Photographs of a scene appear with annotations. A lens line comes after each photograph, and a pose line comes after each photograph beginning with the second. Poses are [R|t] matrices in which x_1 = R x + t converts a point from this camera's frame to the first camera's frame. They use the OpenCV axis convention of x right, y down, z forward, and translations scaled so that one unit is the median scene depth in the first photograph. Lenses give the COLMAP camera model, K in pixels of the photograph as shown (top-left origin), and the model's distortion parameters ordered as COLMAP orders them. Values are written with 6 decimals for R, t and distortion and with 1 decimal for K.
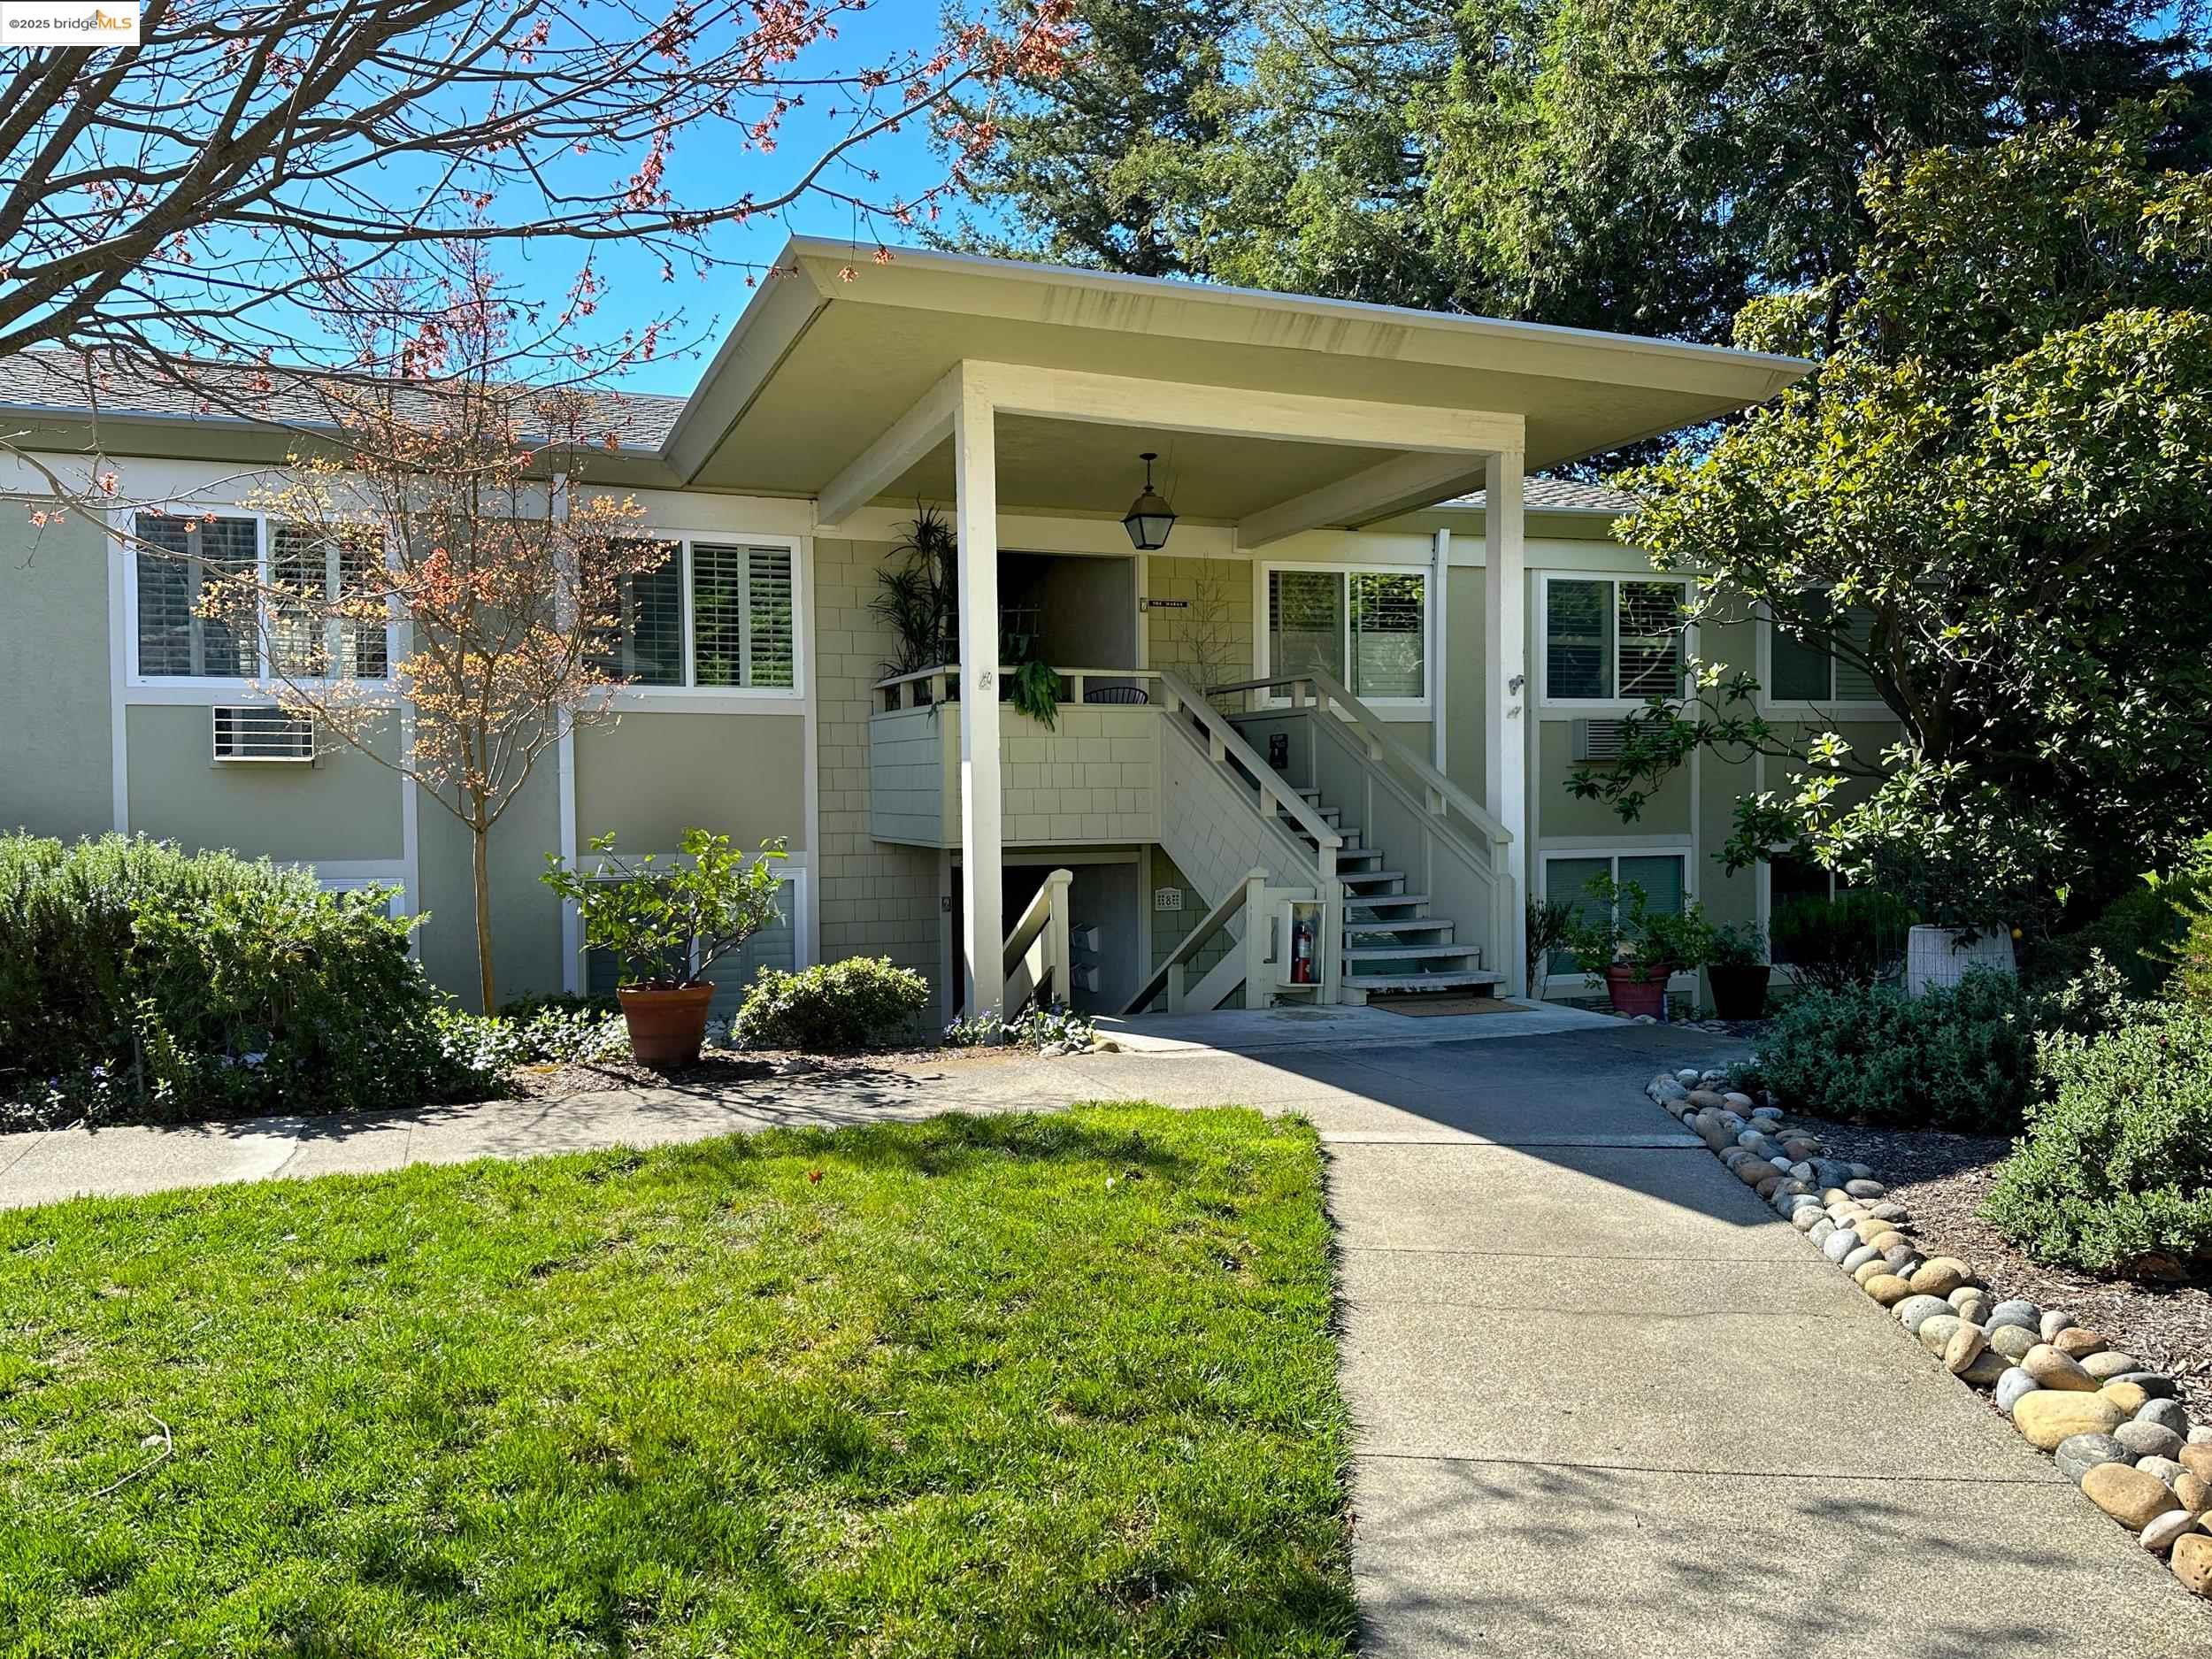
lens RADIAL K [[1692.7, 0, 1106.0], [0, 1692.7, 829.5], [0, 0, 1]] dist [0.080814, -0.003654]
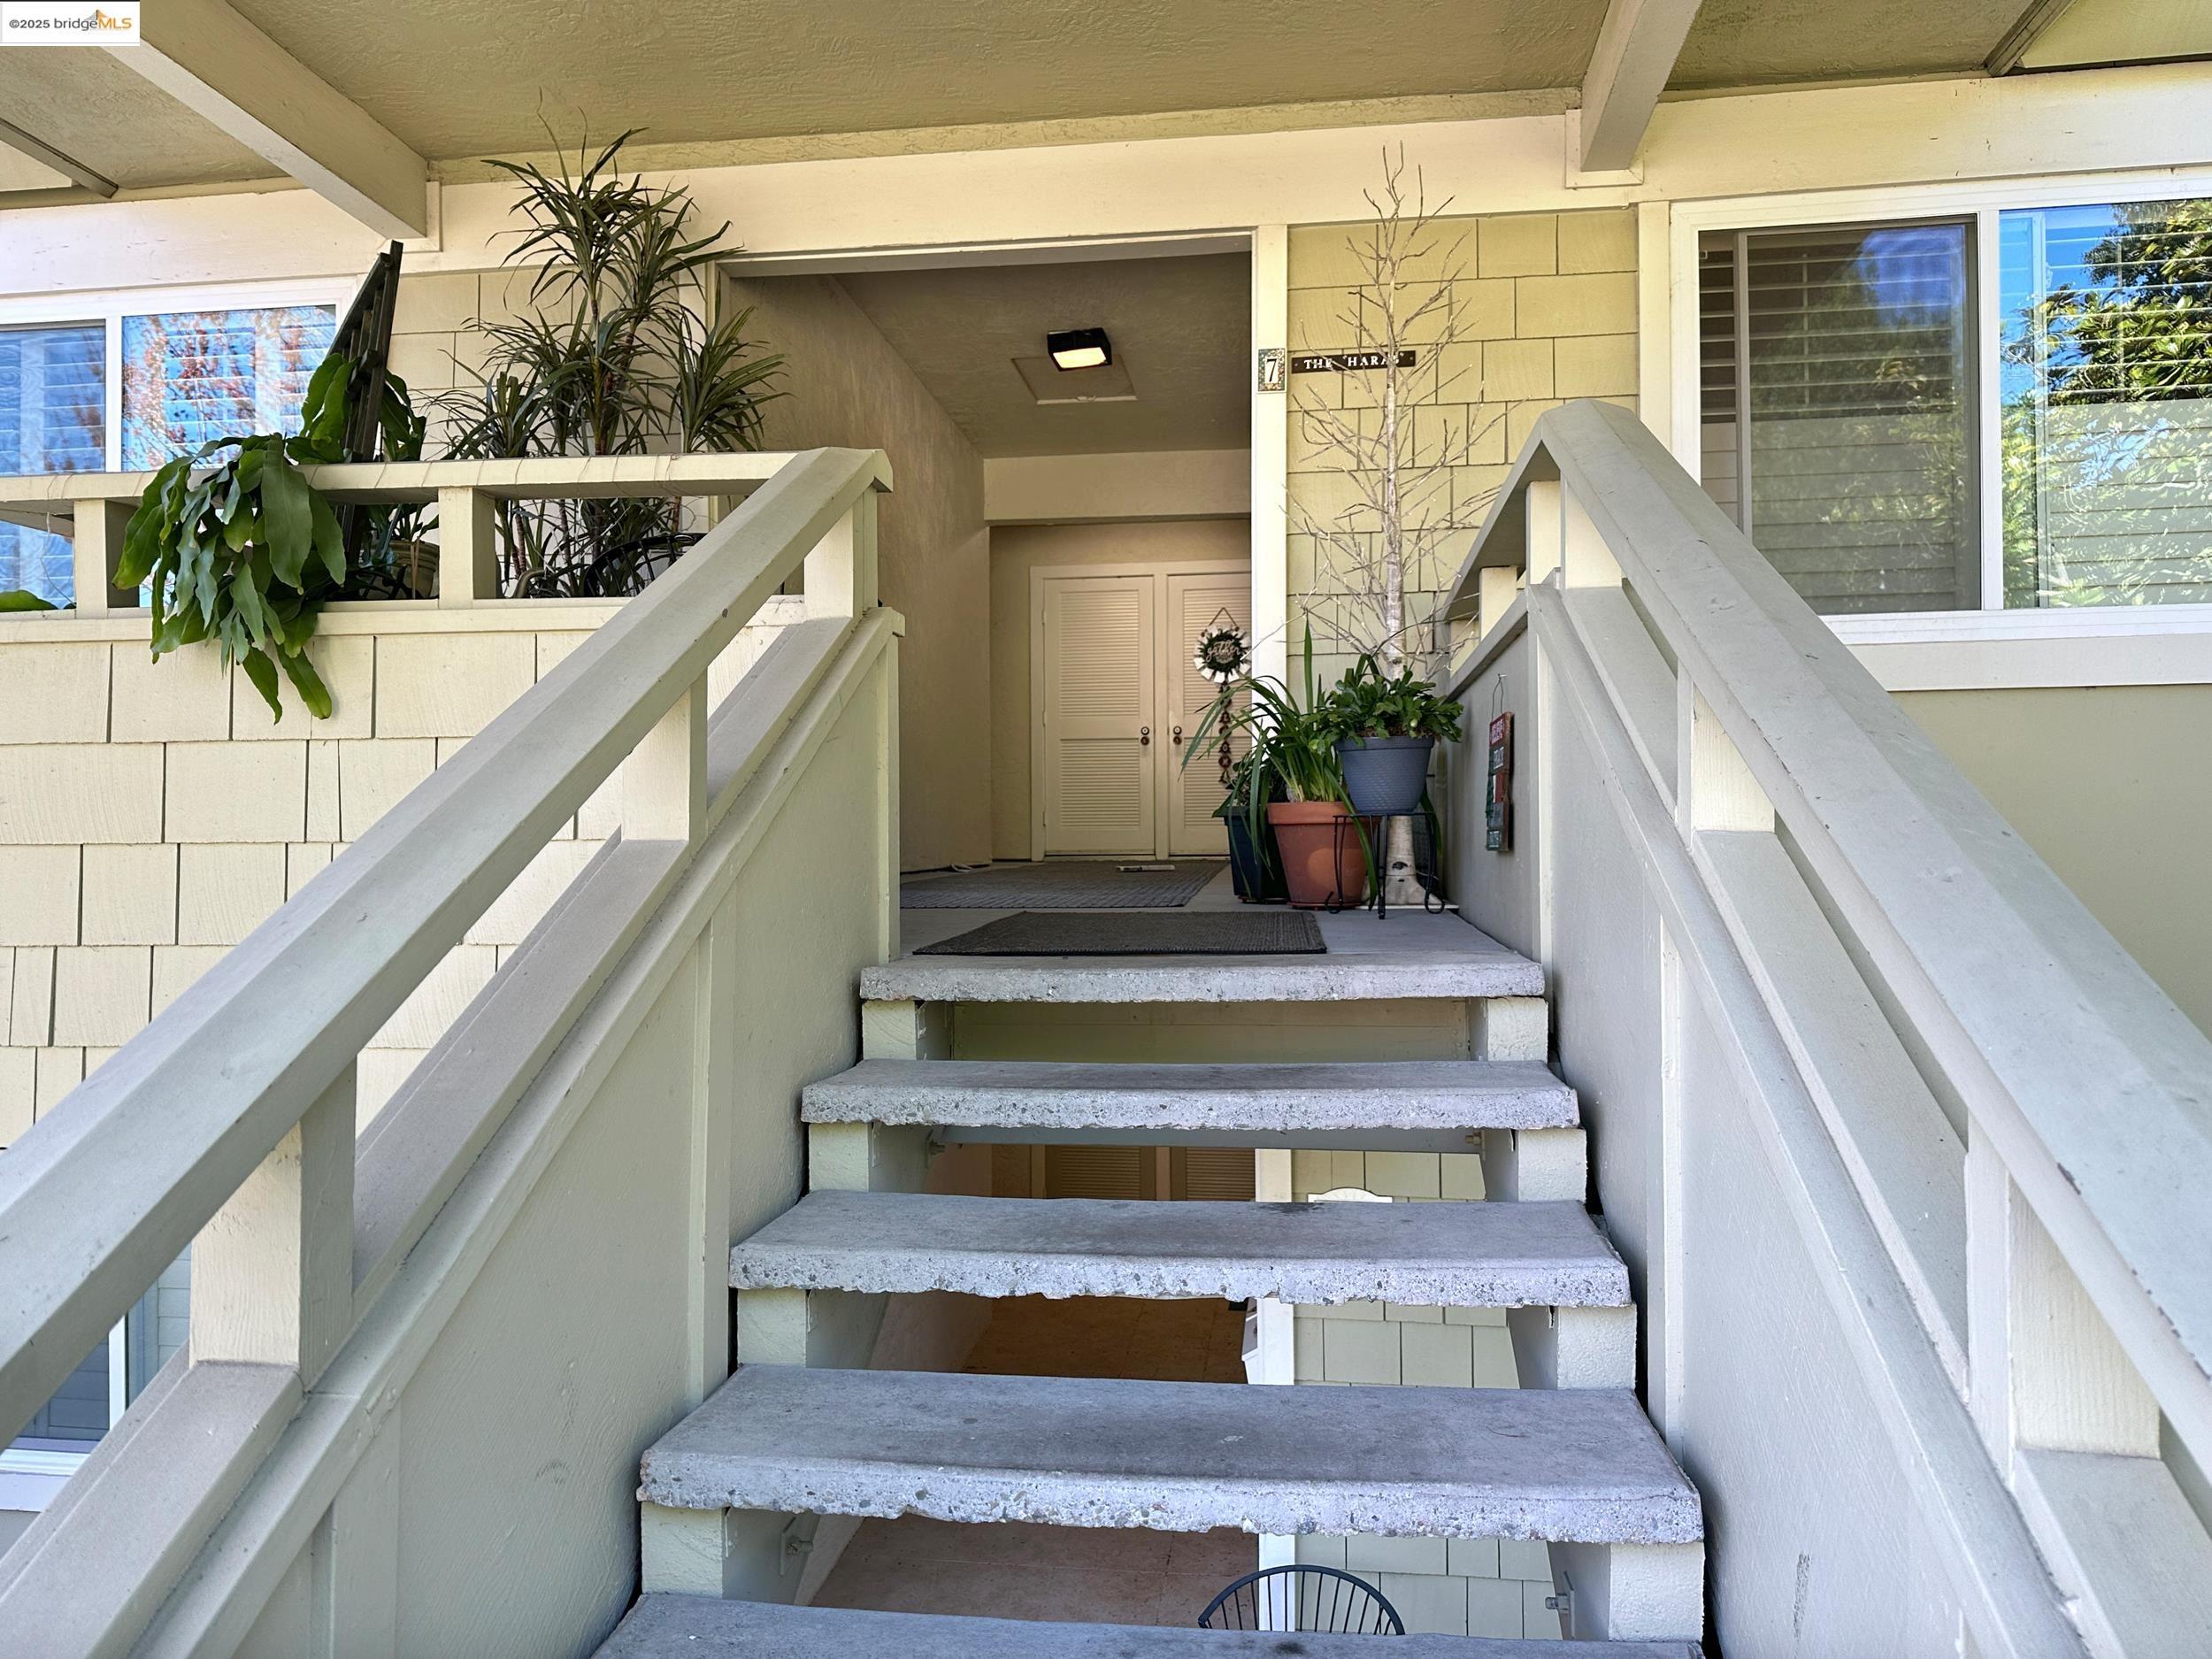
lens RADIAL K [[1576.8, 0, 1106.0], [0, 1576.8, 829.5], [0, 0, 1]] dist [0.025093, 0.001669]
pose [[0.877939, -0.001946, -0.478768, 0.178637], [-0.008793, 0.999758, -0.020186, -0.037957], [0.478691, 0.021932, 0.877709, 0.850837]]
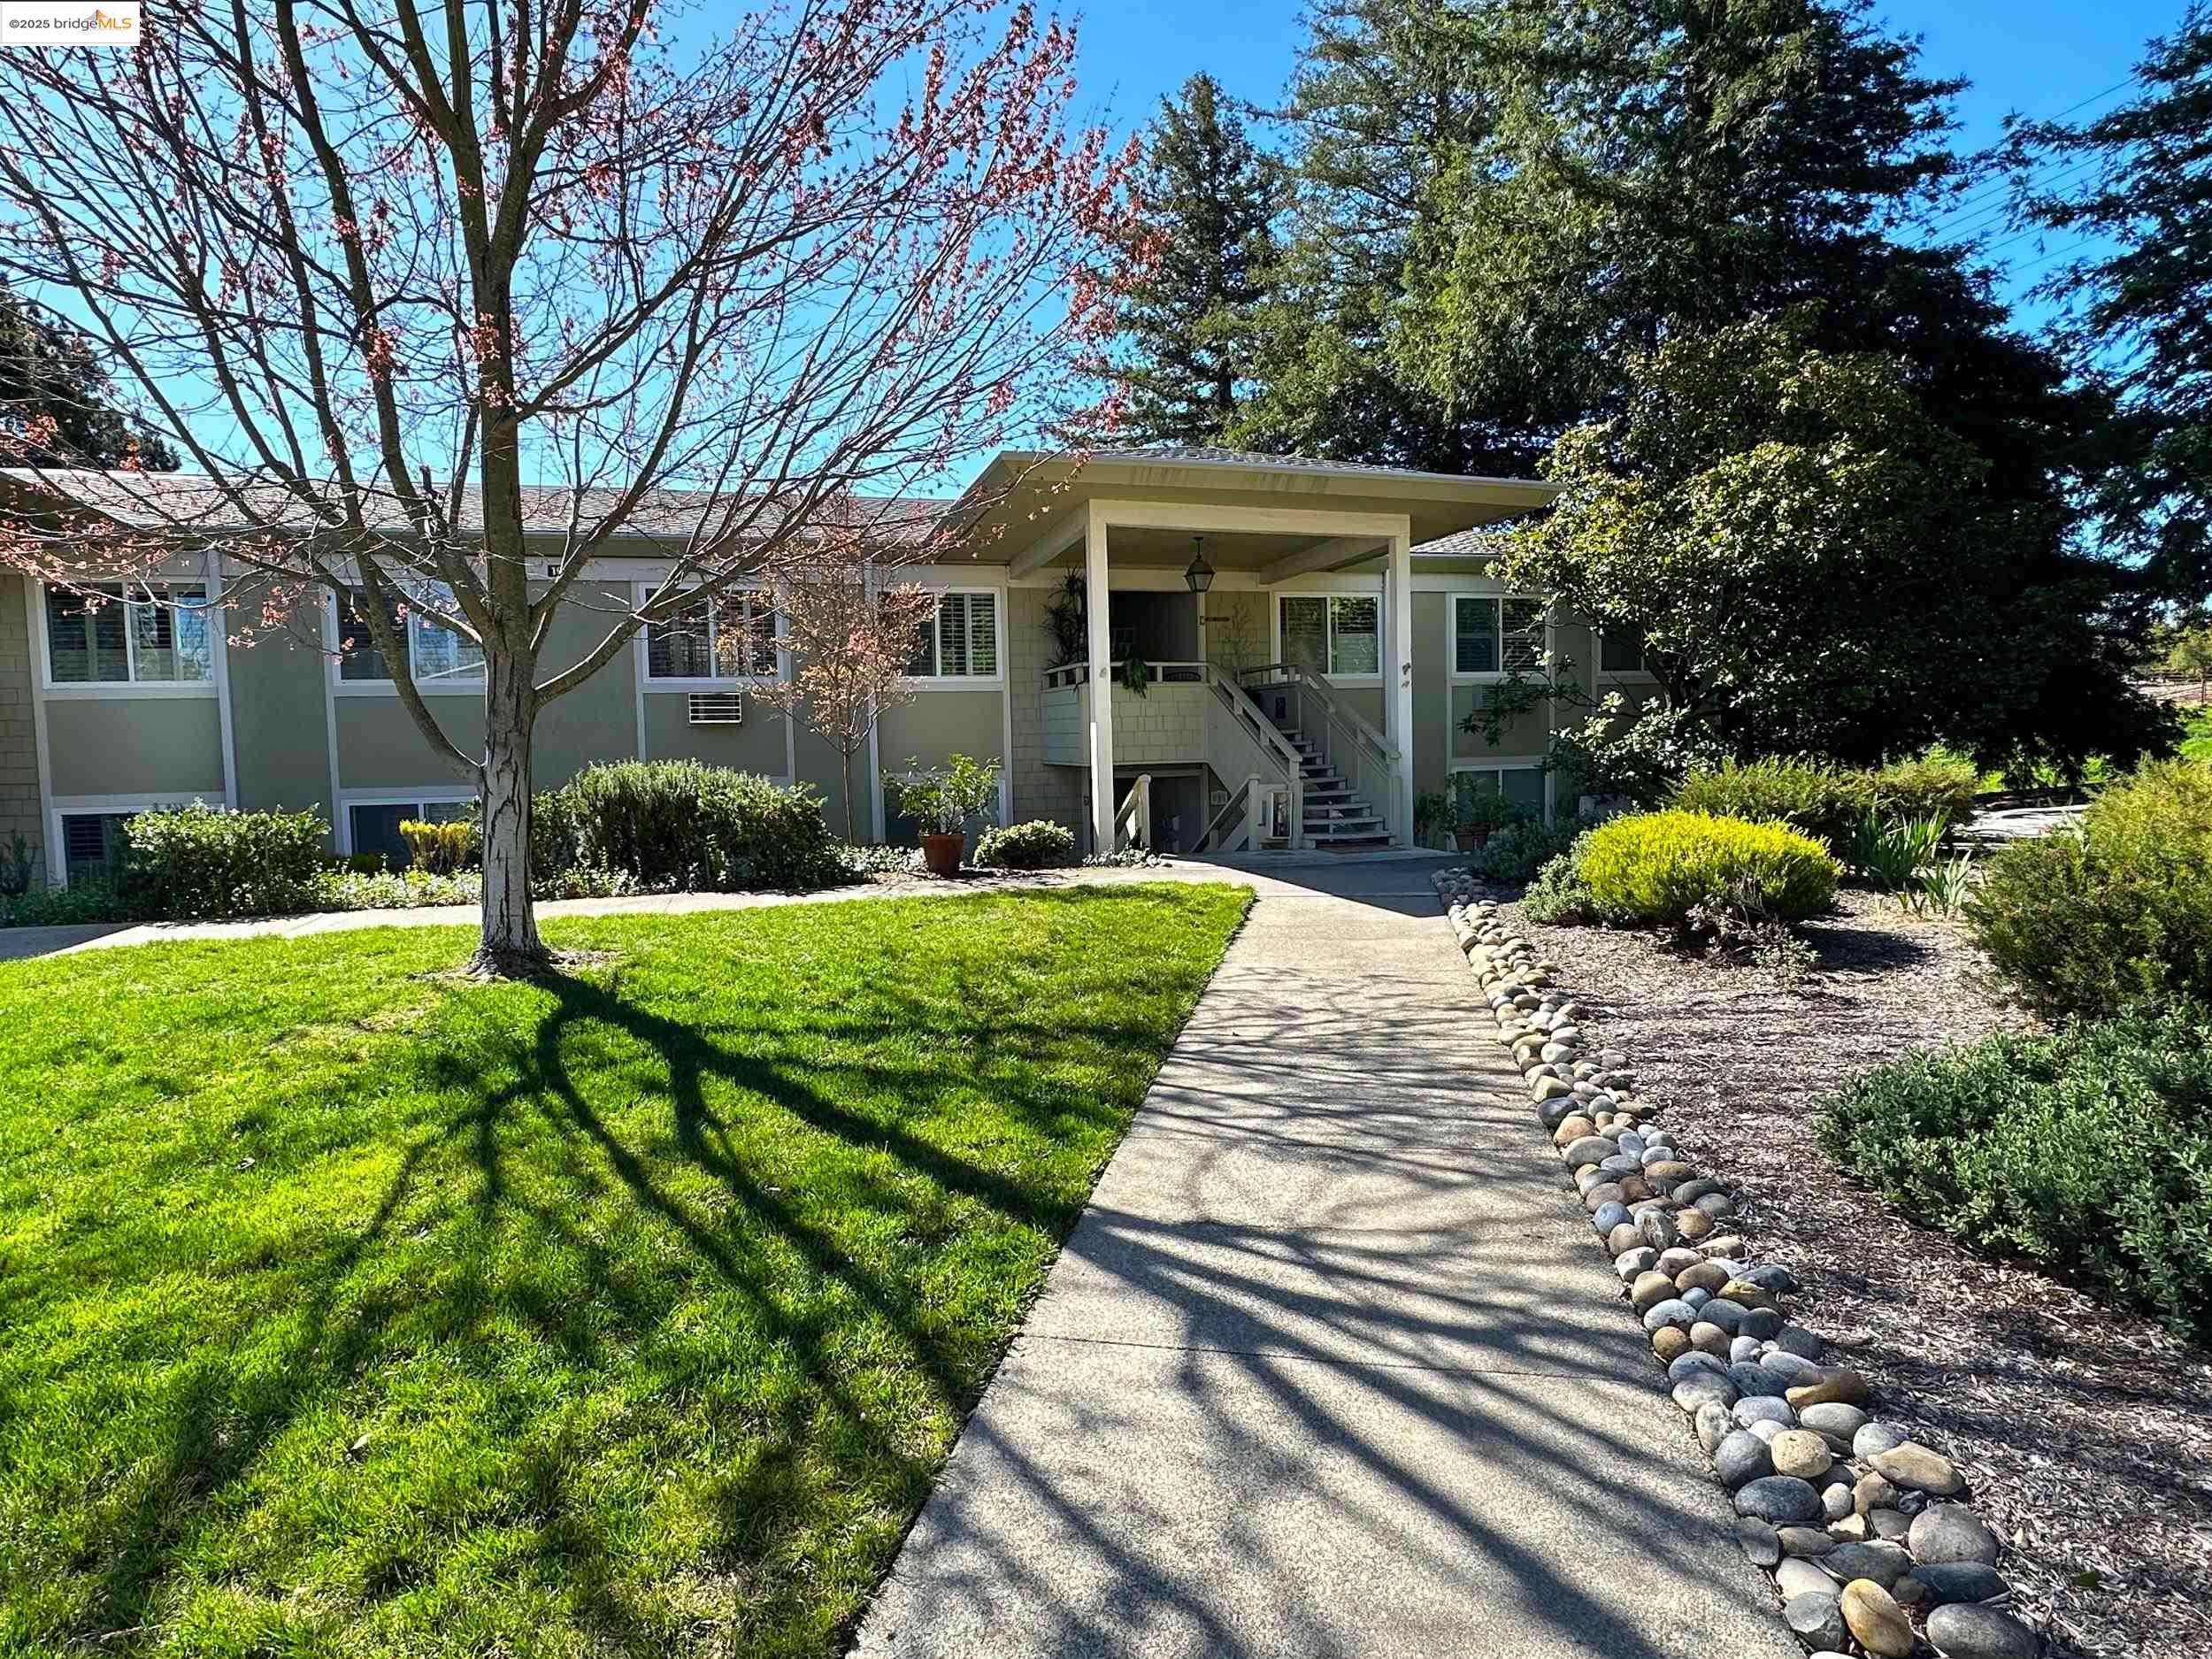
lens RADIAL K [[1236.8, 0, 1119.4], [0, 1236.8, 828.5], [0, 0, 1]] dist [0.013887, -0.000116]
pose [[0.997089, -0.008019, -0.075828, 0.037689], [0.011943, 0.998605, 0.051438, 0.009529], [0.075310, -0.052194, 0.995793, -0.275252]]
